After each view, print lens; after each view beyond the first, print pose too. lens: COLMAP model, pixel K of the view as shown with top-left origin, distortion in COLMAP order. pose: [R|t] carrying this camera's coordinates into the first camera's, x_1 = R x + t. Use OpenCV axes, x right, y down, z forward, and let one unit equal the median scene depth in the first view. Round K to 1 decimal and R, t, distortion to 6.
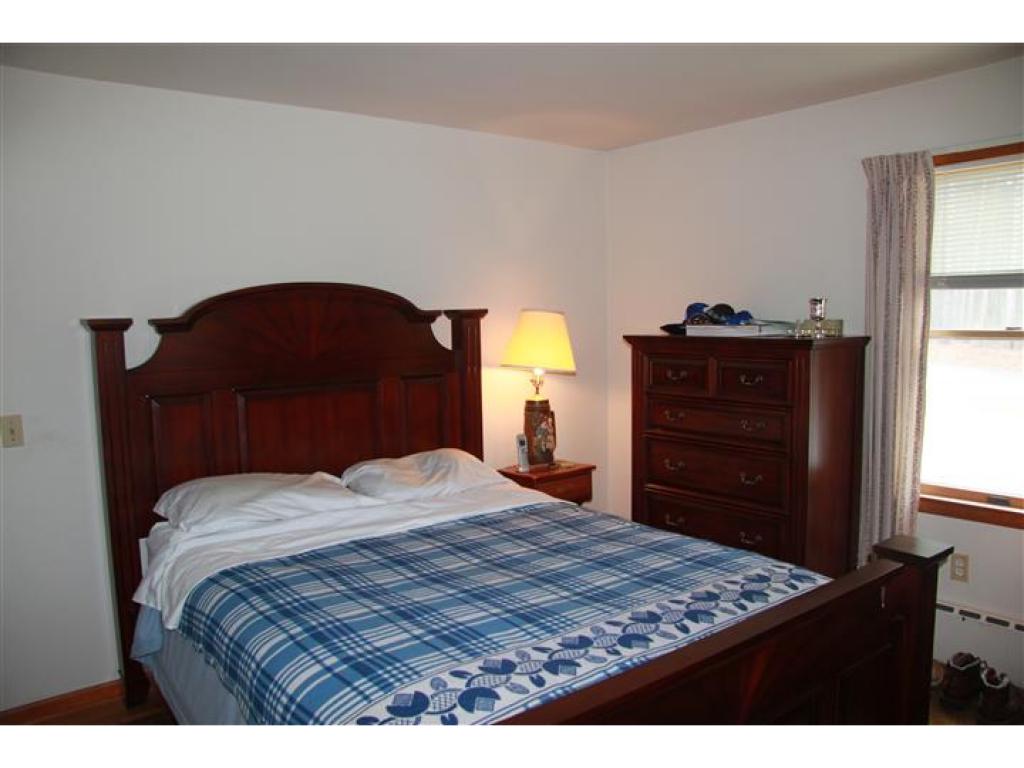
lens RADIAL K [[799.2, 0, 512.0], [0, 799.2, 384.0], [0, 0, 1]] dist [-0.176678, 0.173047]
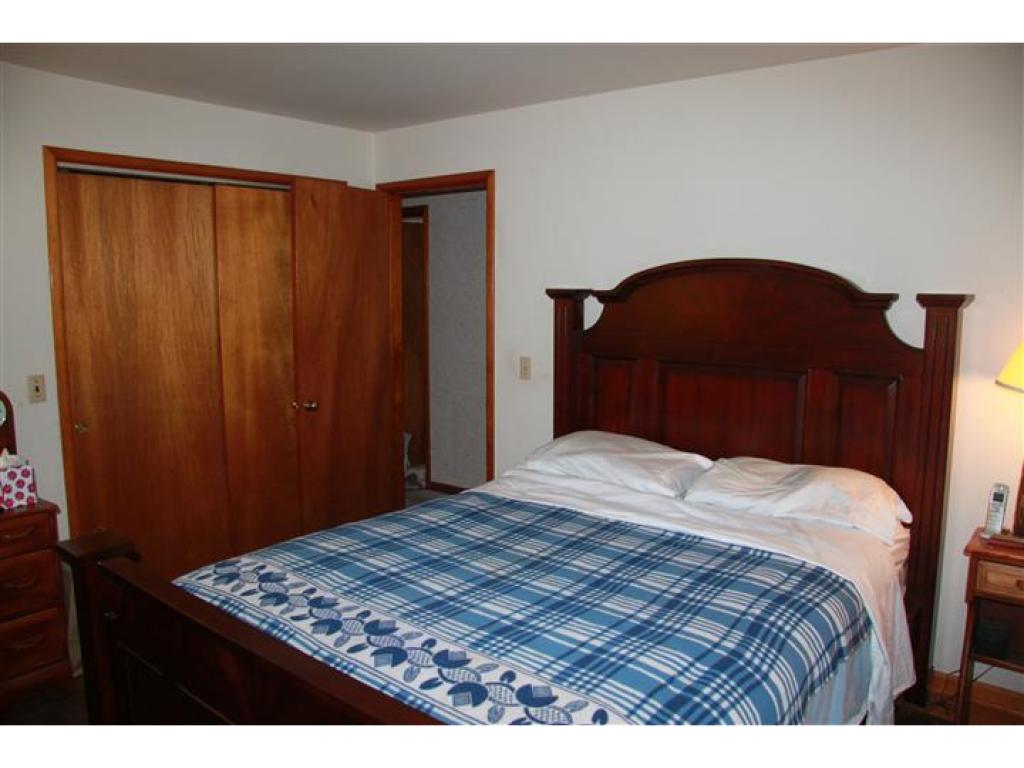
lens RADIAL K [[799.2, 0, 512.0], [0, 799.2, 384.0], [0, 0, 1]] dist [-0.176678, 0.173047]
pose [[0.217699, 0.137363, -0.966301, 0.690921], [-0.099623, 0.988003, 0.118004, -0.072212], [0.970918, 0.070576, 0.228772, 0.600482]]
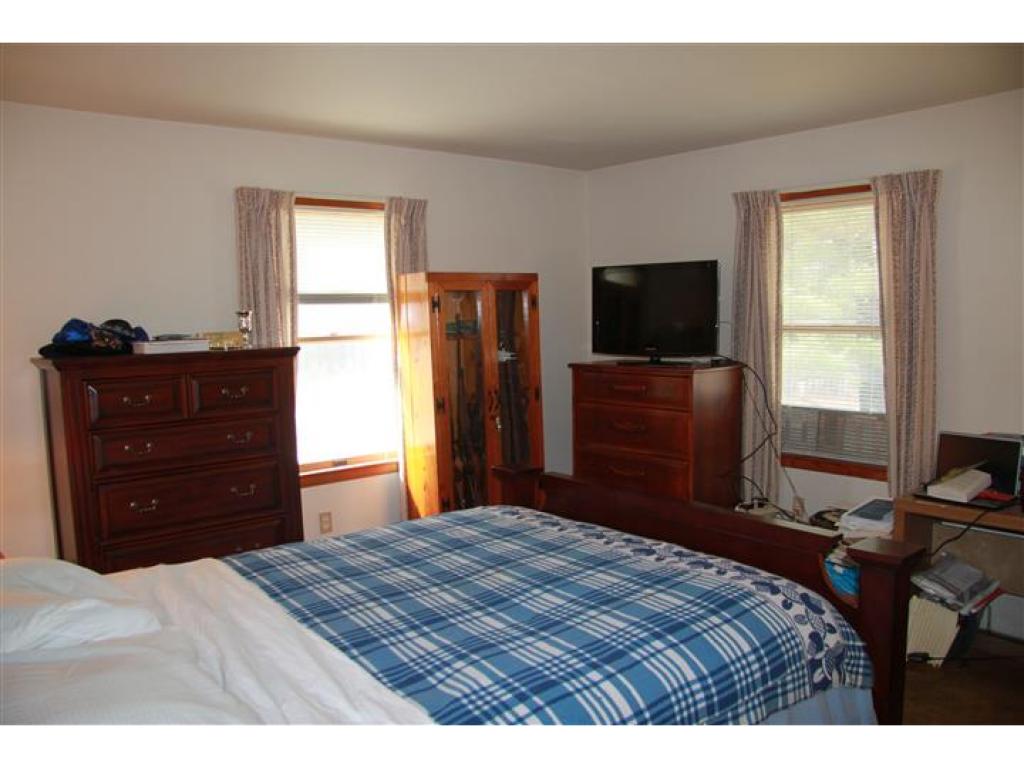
lens RADIAL K [[799.2, 0, 512.0], [0, 799.2, 384.0], [0, 0, 1]] dist [-0.176678, 0.173047]
pose [[-0.045477, -0.068425, 0.996619, -0.761196], [0.114982, 0.990662, 0.073263, -0.052119], [-0.992326, 0.117925, -0.037185, 0.755275]]
